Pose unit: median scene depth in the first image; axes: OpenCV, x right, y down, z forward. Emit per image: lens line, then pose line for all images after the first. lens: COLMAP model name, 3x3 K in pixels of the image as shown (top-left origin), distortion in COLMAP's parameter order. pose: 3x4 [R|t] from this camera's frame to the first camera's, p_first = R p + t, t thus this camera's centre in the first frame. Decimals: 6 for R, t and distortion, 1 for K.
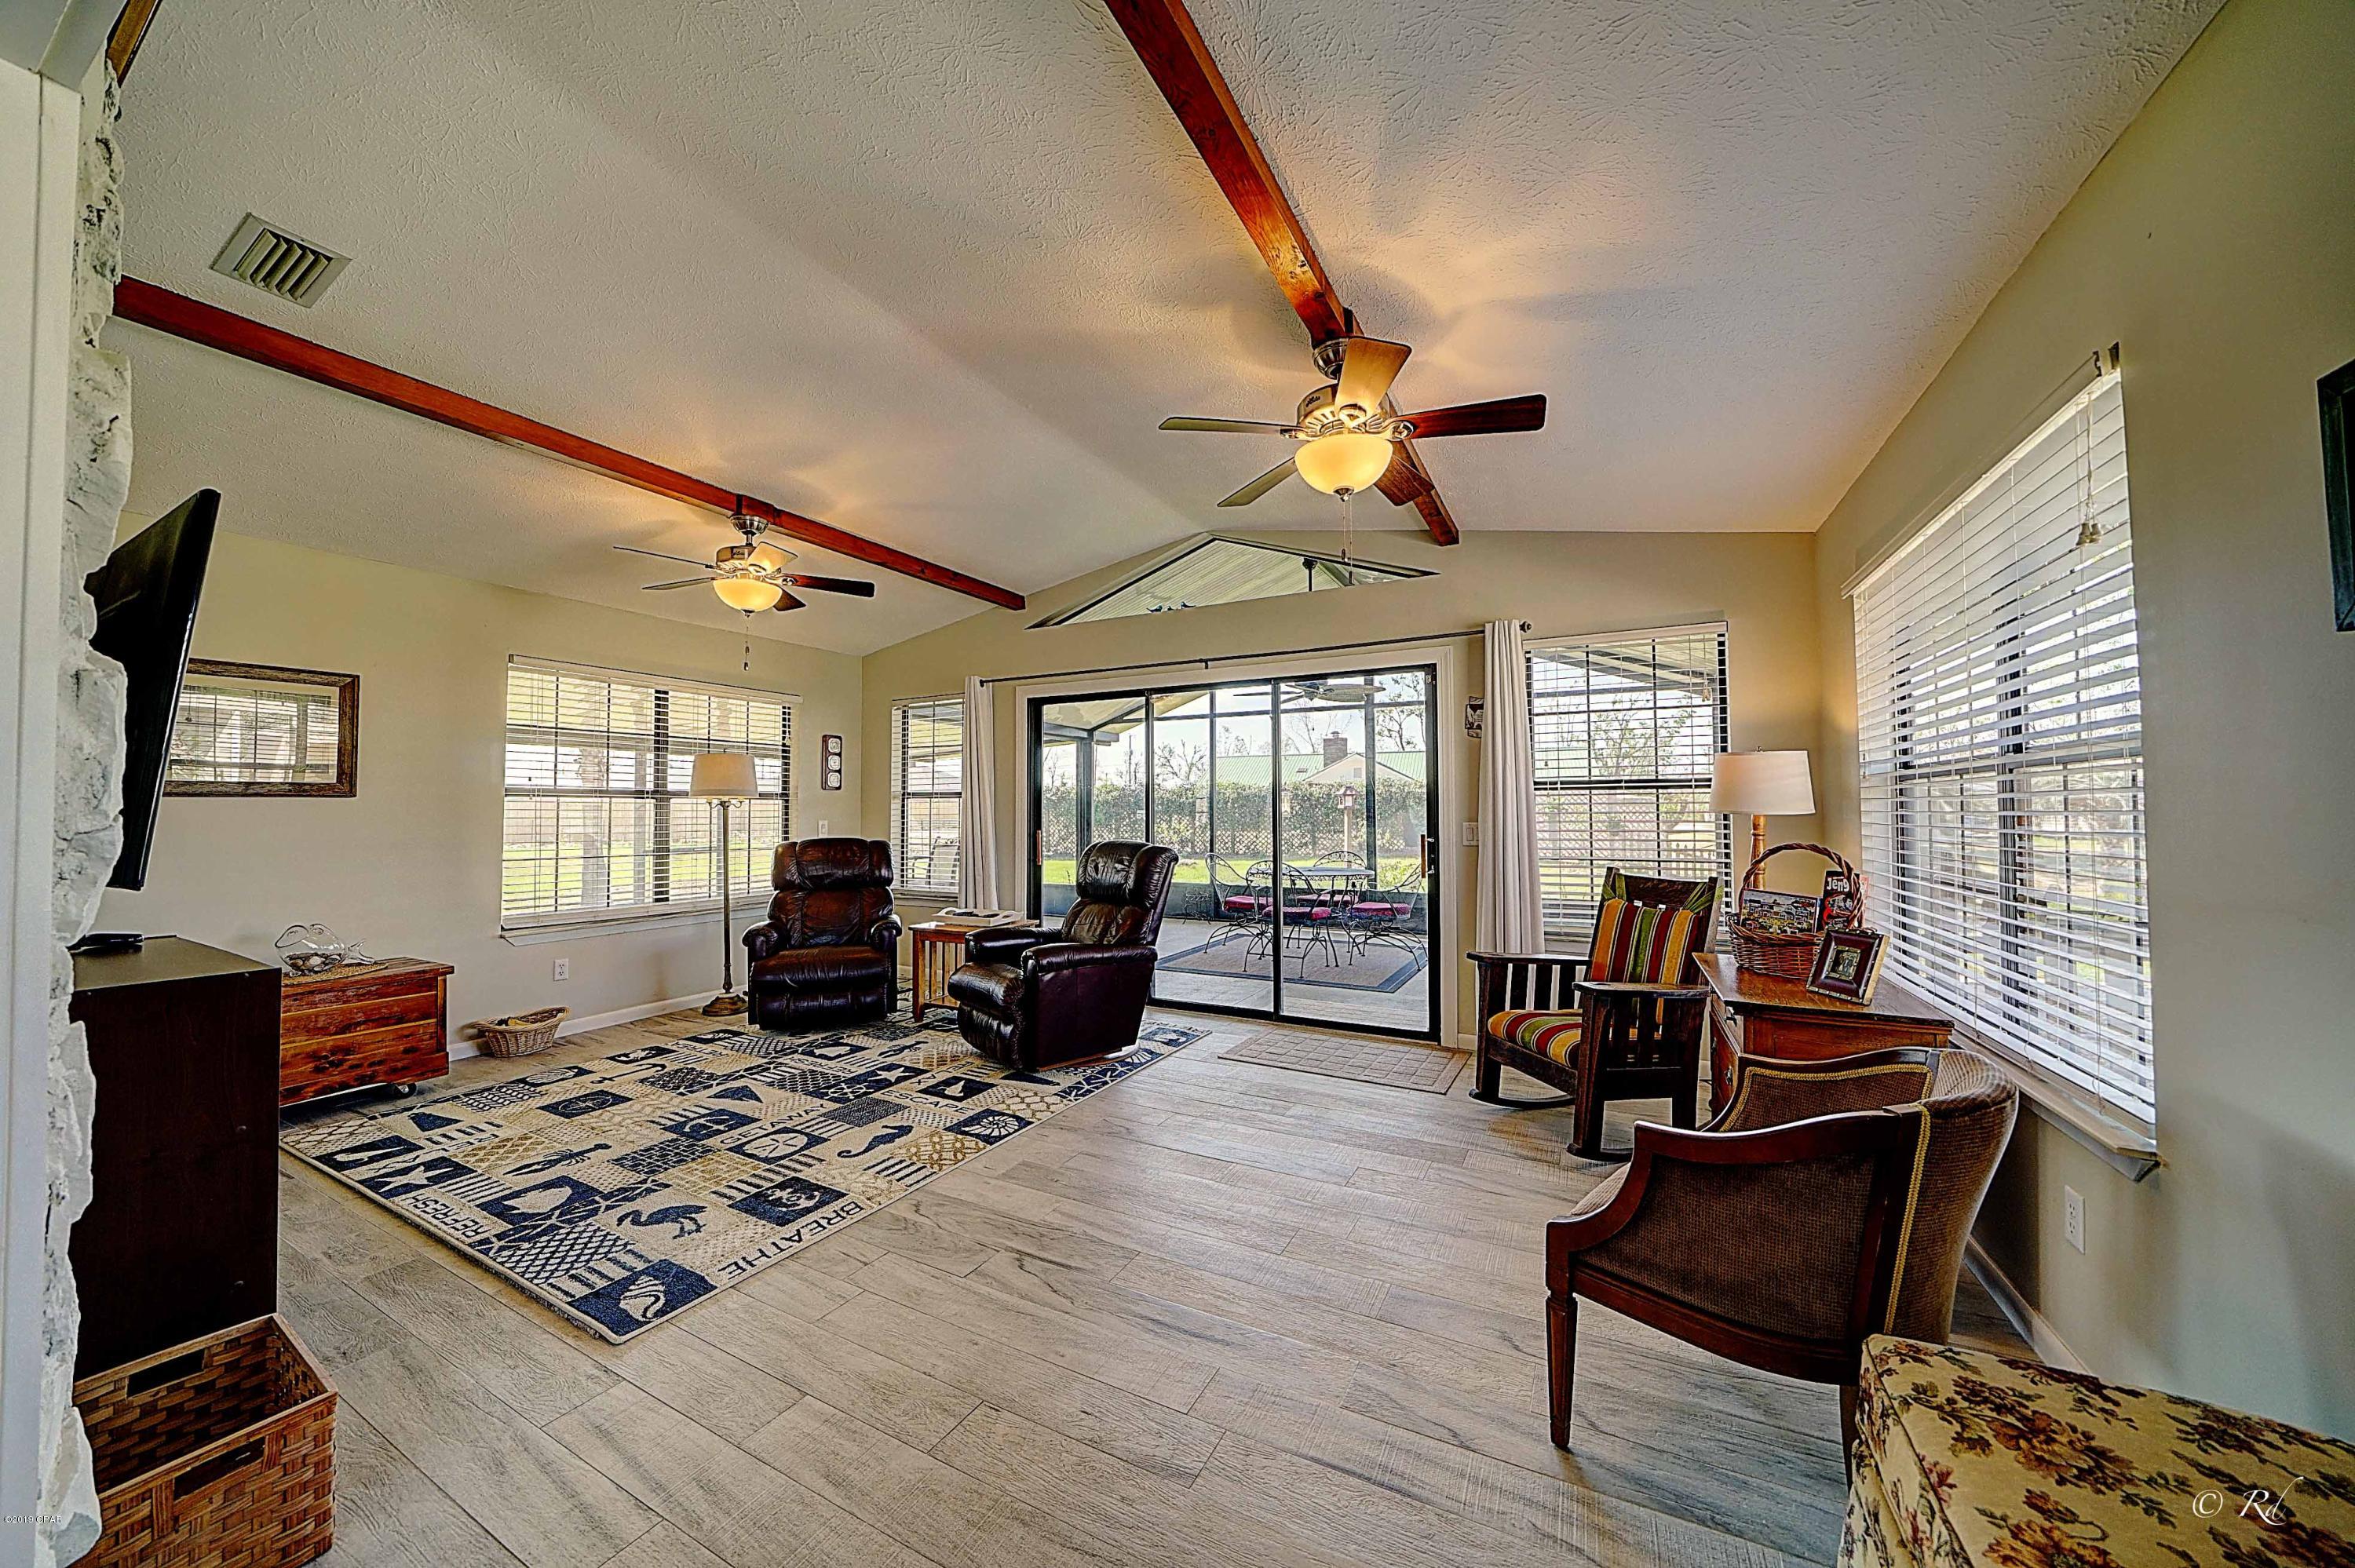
lens RADIAL K [[816.4, 0, 1177.5], [0, 816.4, 784.0], [0, 0, 1]] dist [-0.024822, 0.002337]
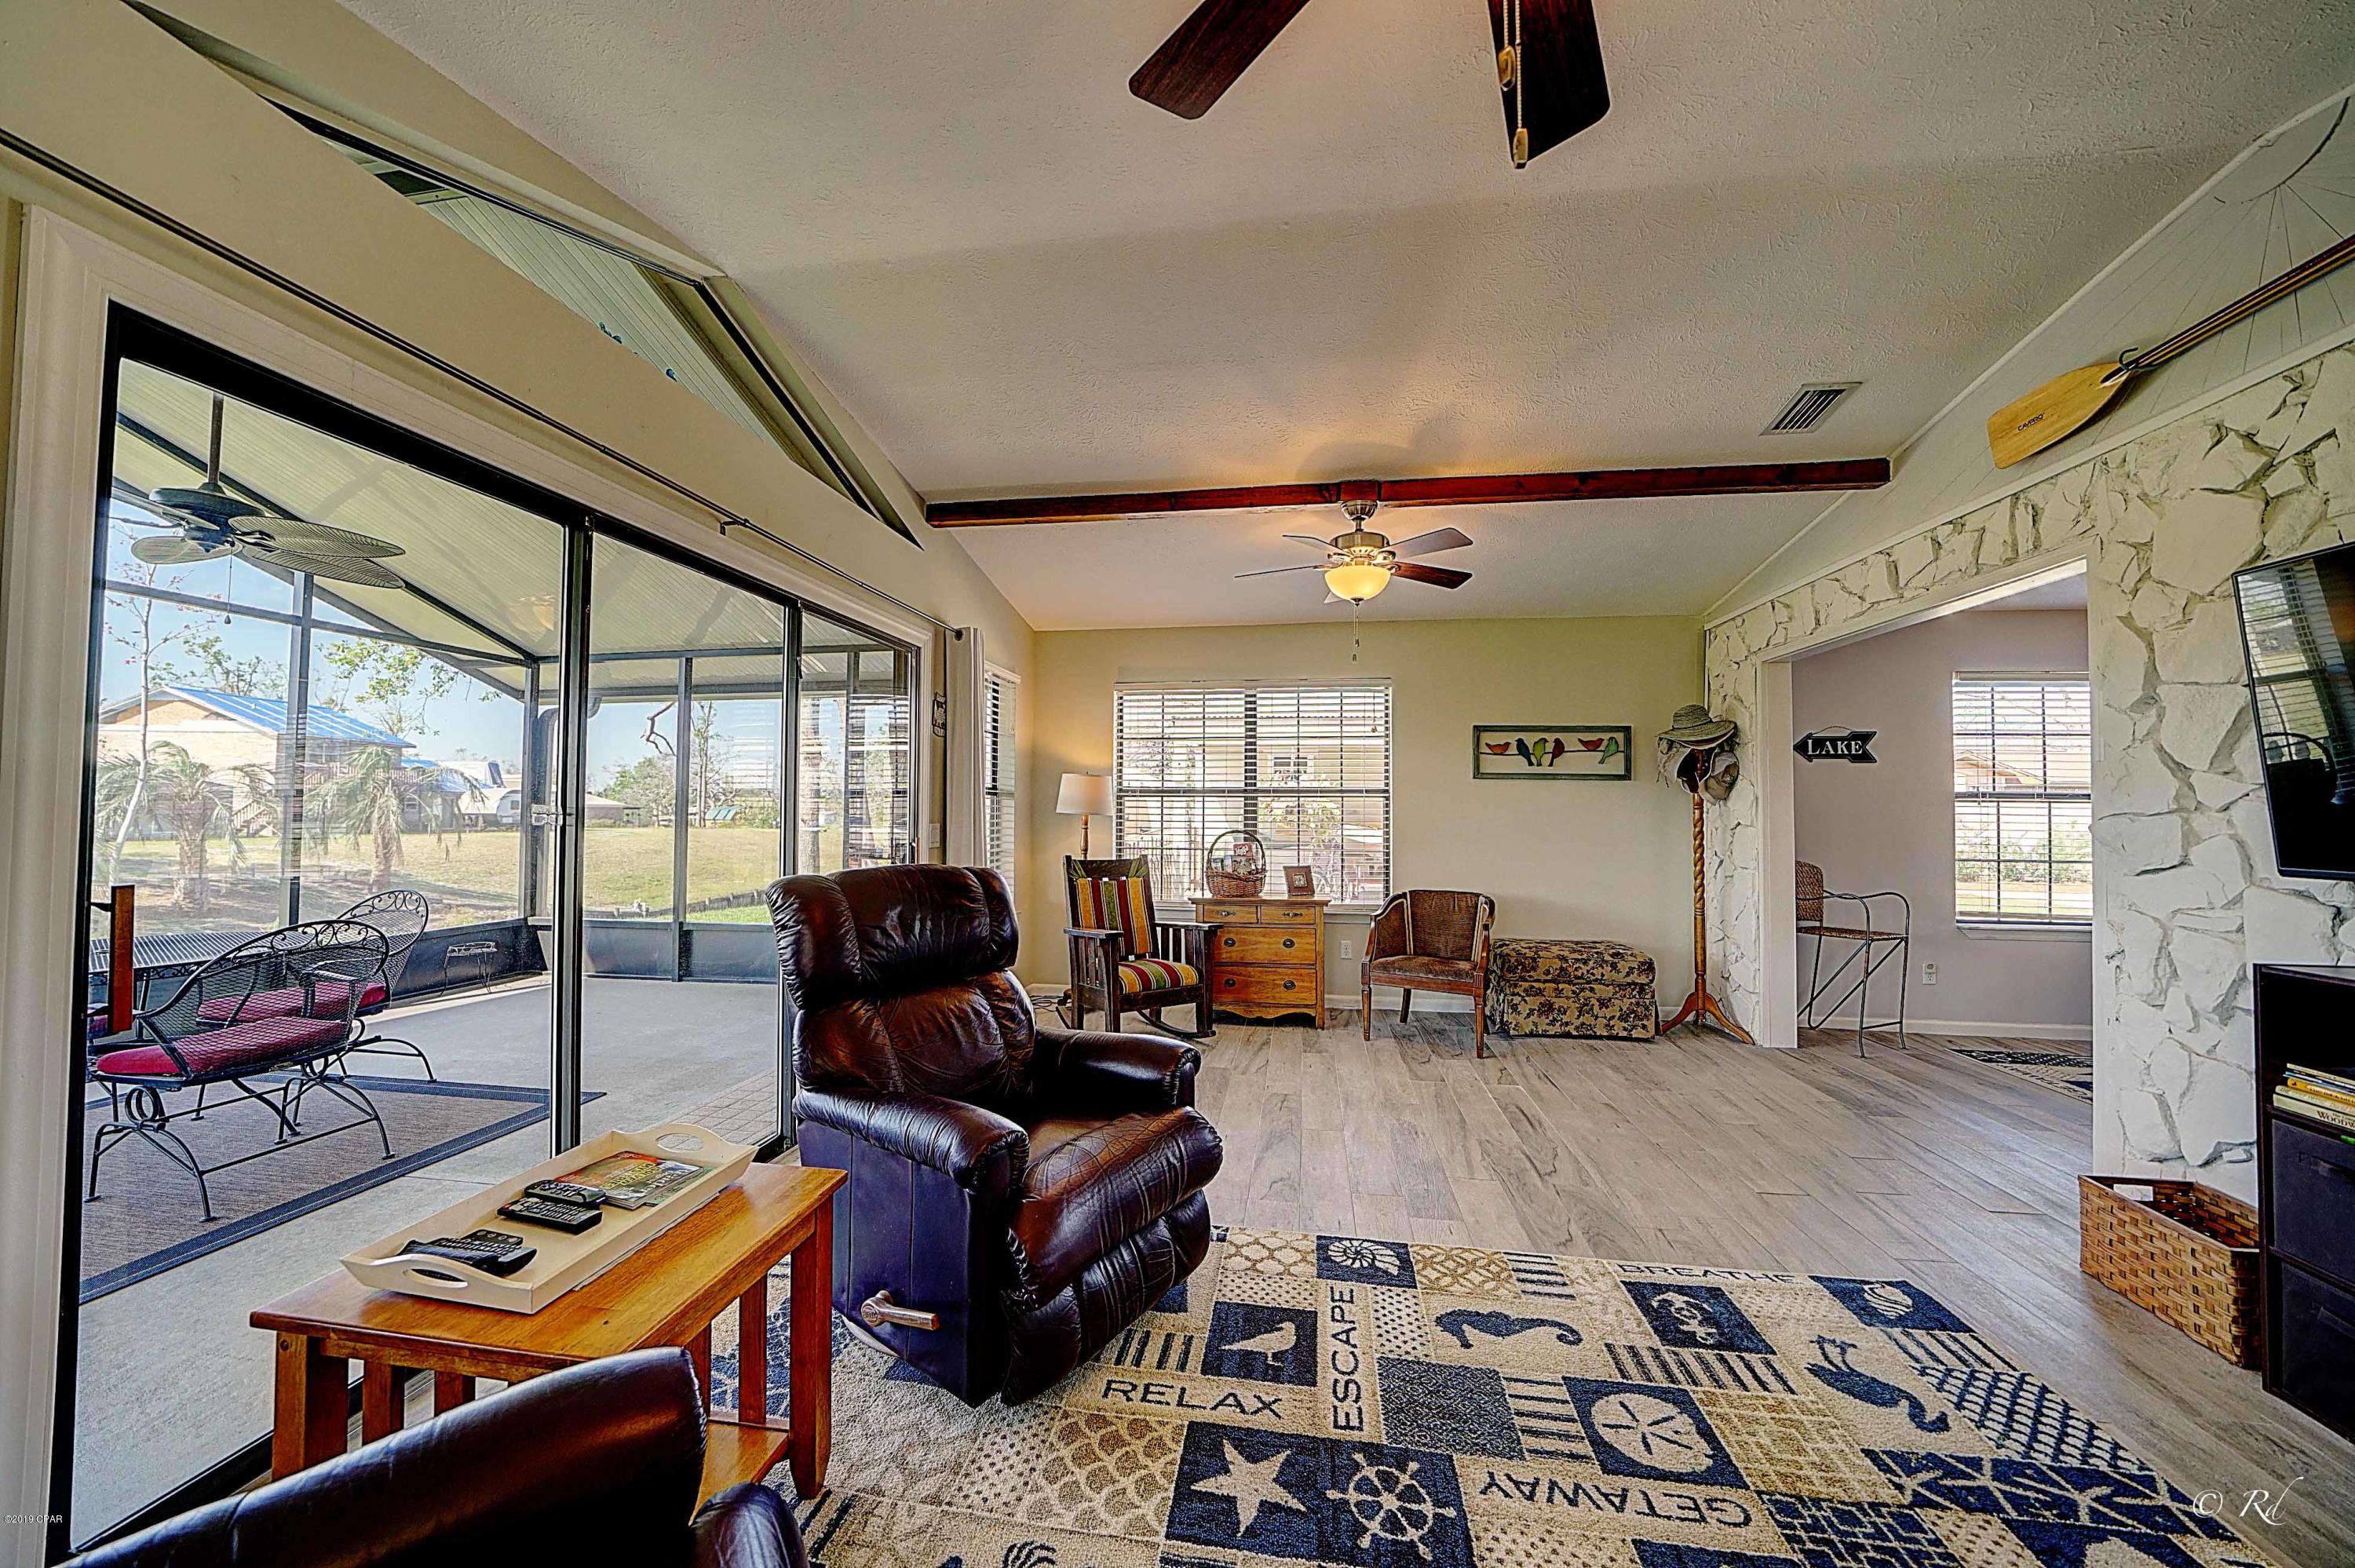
lens RADIAL K [[816.4, 0, 1177.5], [0, 816.4, 784.0], [0, 0, 1]] dist [-0.024822, 0.002337]
pose [[-0.324282, 0.034992, 0.945313, -0.847844], [-0.034956, 0.998190, -0.048941, 0.049474], [-0.945314, -0.048915, -0.322472, 1.385282]]
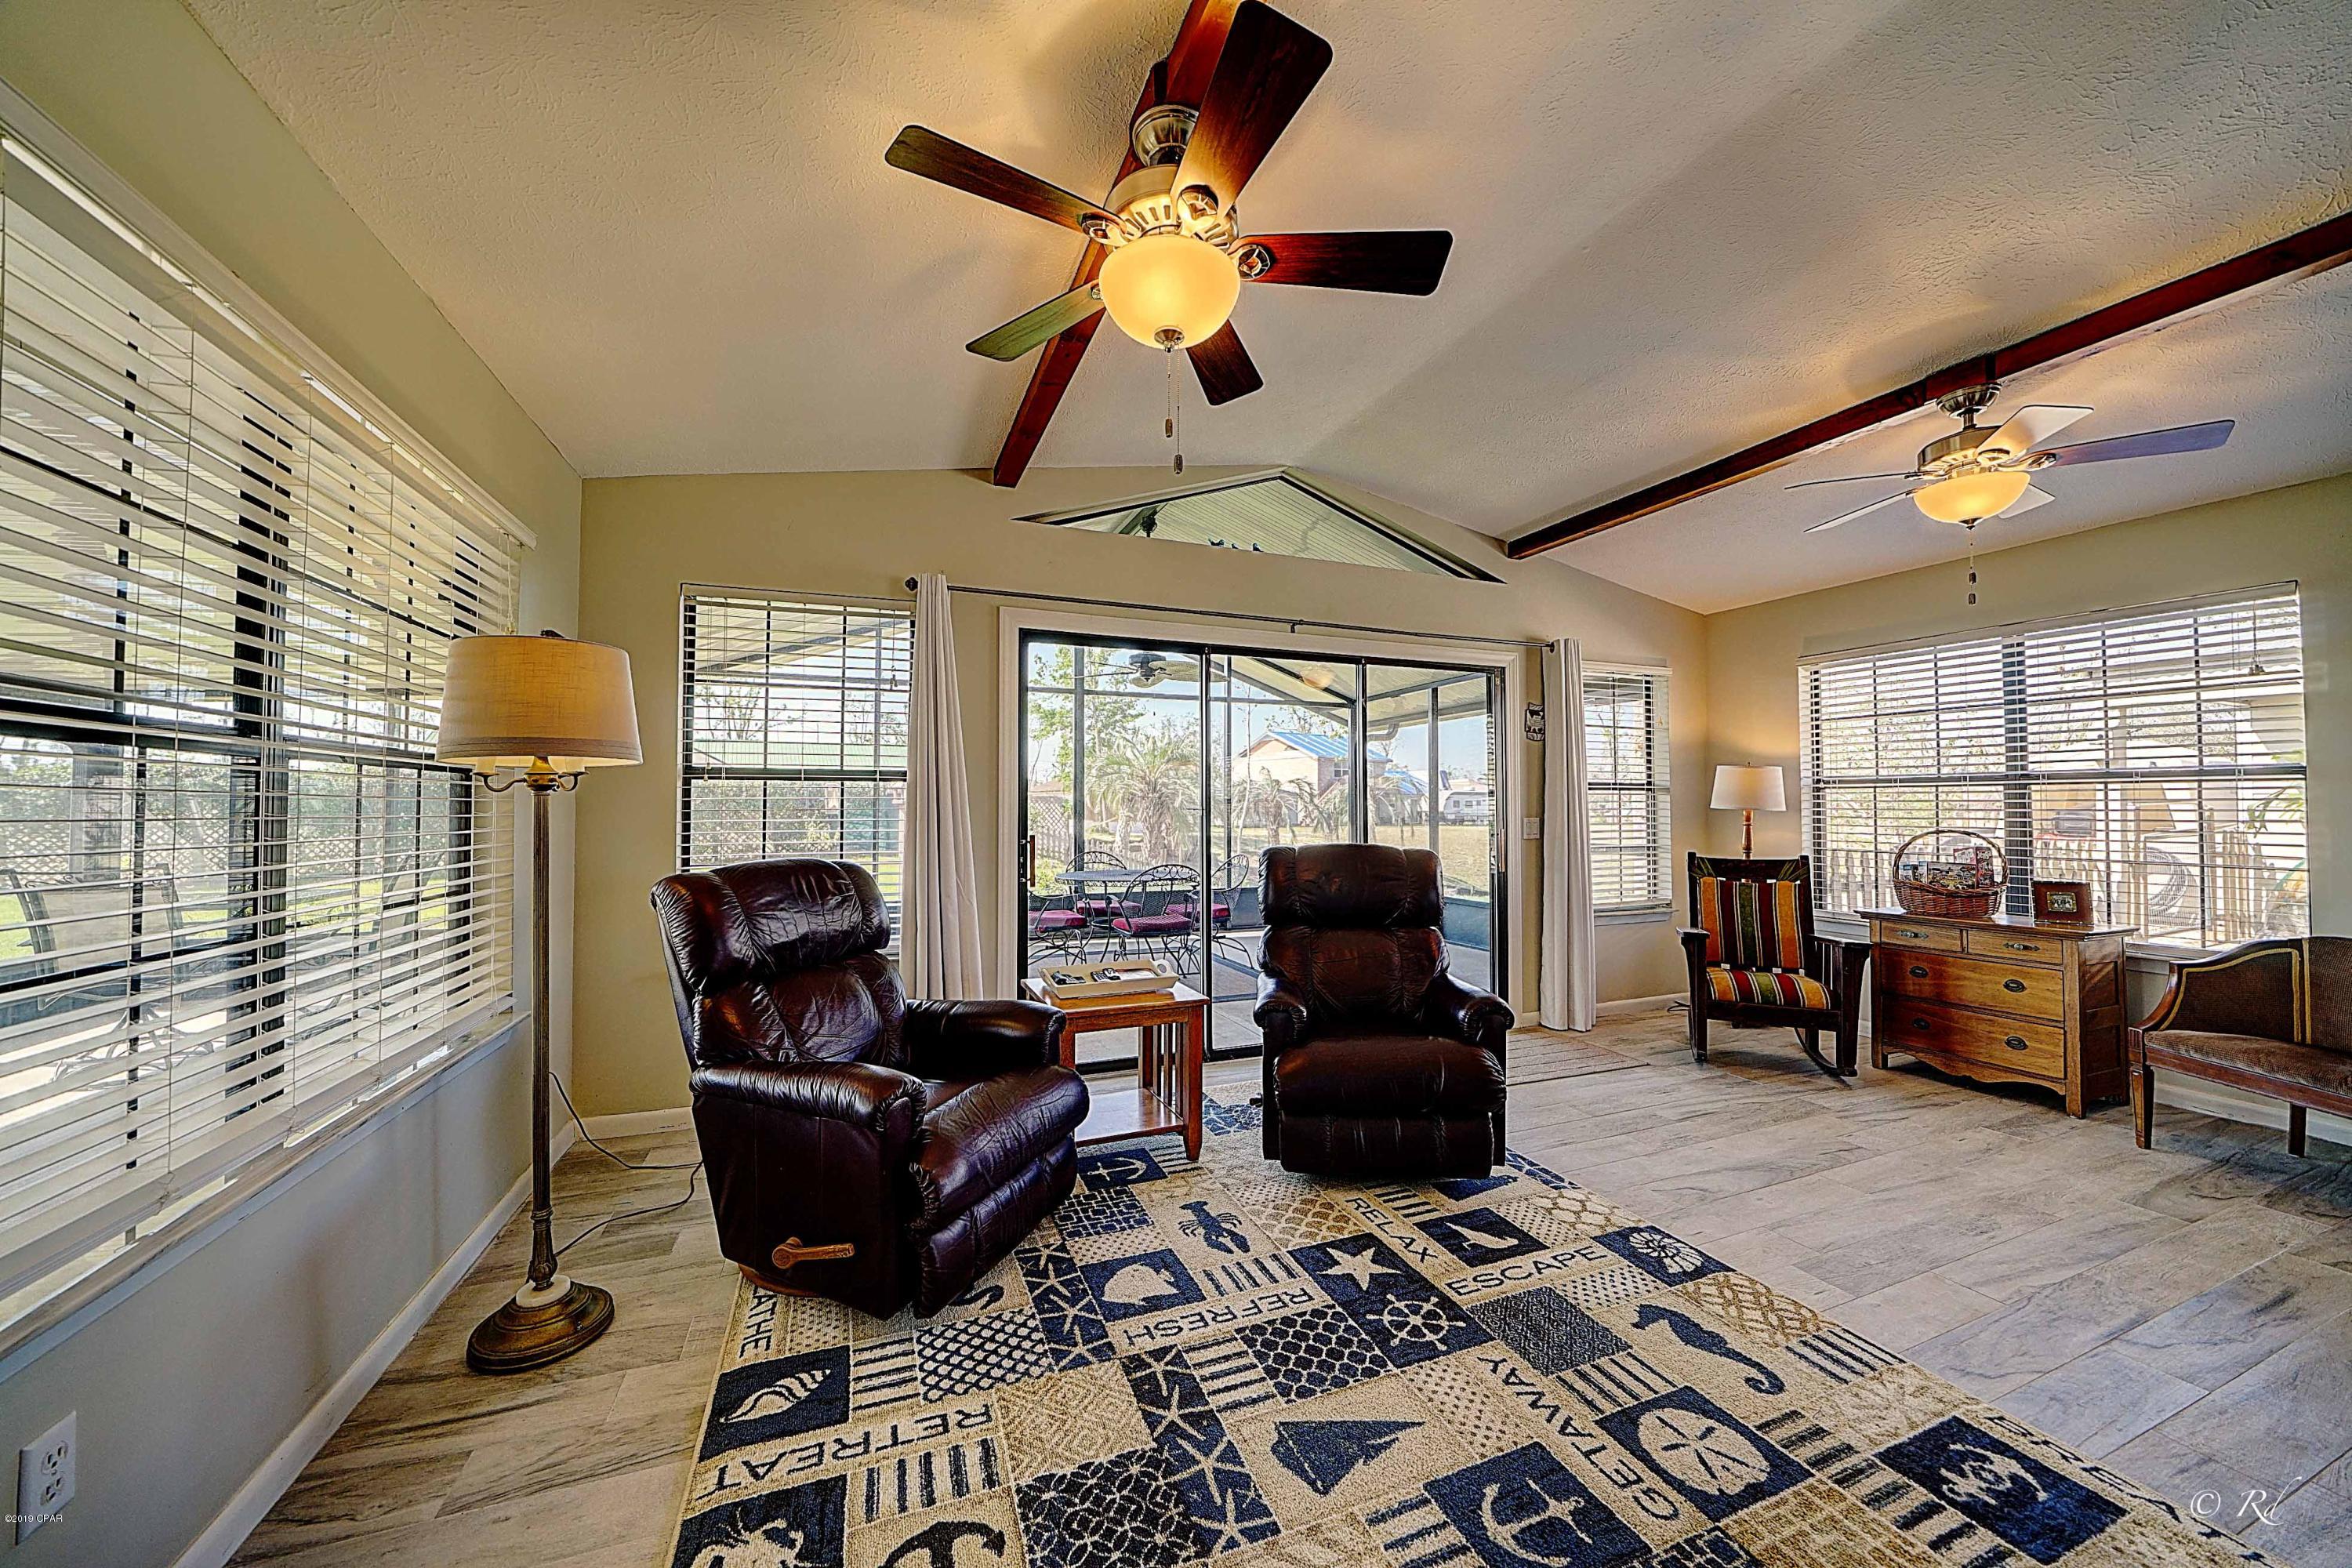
lens RADIAL K [[815.4, 0, 1176.0], [0, 815.4, 784.0], [0, 0, 1]] dist [-0.024822, 0.002337]
pose [[0.654210, 0.026708, 0.755842, -1.030072], [-0.029161, 0.999524, -0.010079, 0.035227], [-0.755751, -0.015447, 0.654677, 0.861470]]
